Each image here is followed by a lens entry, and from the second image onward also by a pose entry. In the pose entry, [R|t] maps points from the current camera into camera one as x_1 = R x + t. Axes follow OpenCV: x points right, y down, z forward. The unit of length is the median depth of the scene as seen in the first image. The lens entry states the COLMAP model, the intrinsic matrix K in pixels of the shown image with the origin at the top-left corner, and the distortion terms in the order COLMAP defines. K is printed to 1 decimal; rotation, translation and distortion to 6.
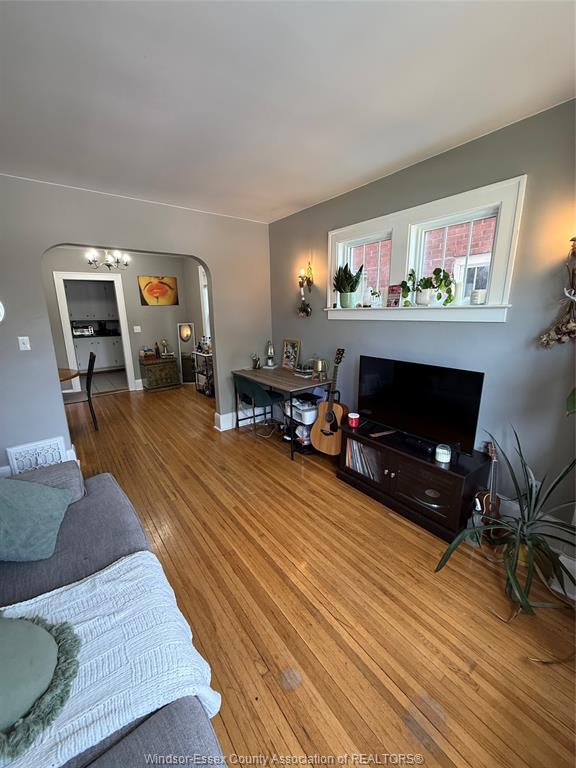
lens RADIAL K [[306.0, 0, 290.2], [0, 306.0, 382.9], [0, 0, 1]] dist [-0.002074, 0.000295]
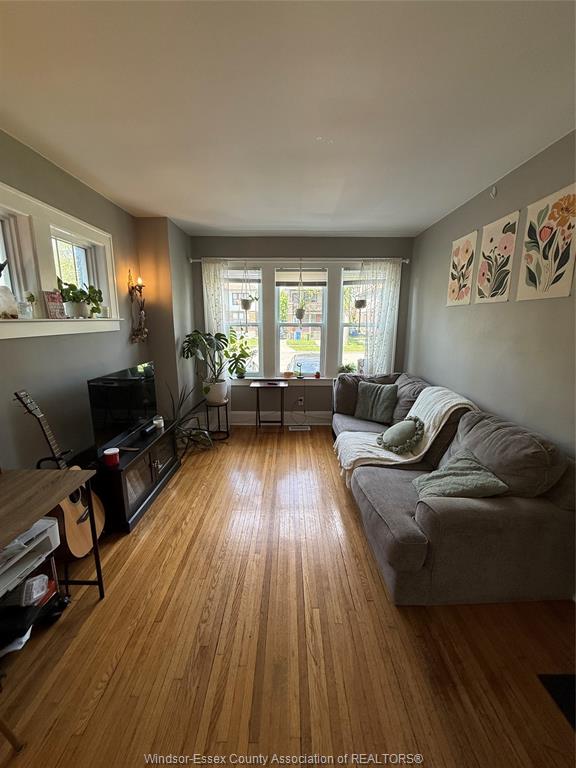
lens RADIAL K [[306.0, 0, 288.2], [0, 306.0, 380.8], [0, 0, 1]] dist [-0.002074, 0.000295]
pose [[-0.796989, -0.110646, 0.593773, -0.642183], [0.141975, 0.921213, 0.362228, -0.299067], [-0.587071, 0.372992, -0.718488, 1.274548]]
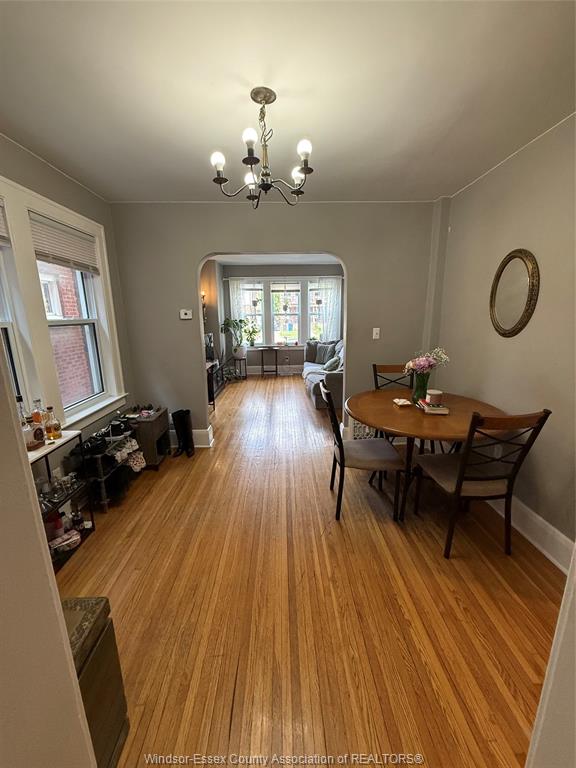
lens RADIAL K [[306.0, 0, 289.3], [0, 306.0, 385.3], [0, 0, 1]] dist [-0.002074, 0.000295]
pose [[-0.810072, -0.111967, 0.575540, -1.444011], [0.155114, 0.905700, 0.394520, -0.496748], [-0.565440, 0.408865, -0.716315, 2.258109]]
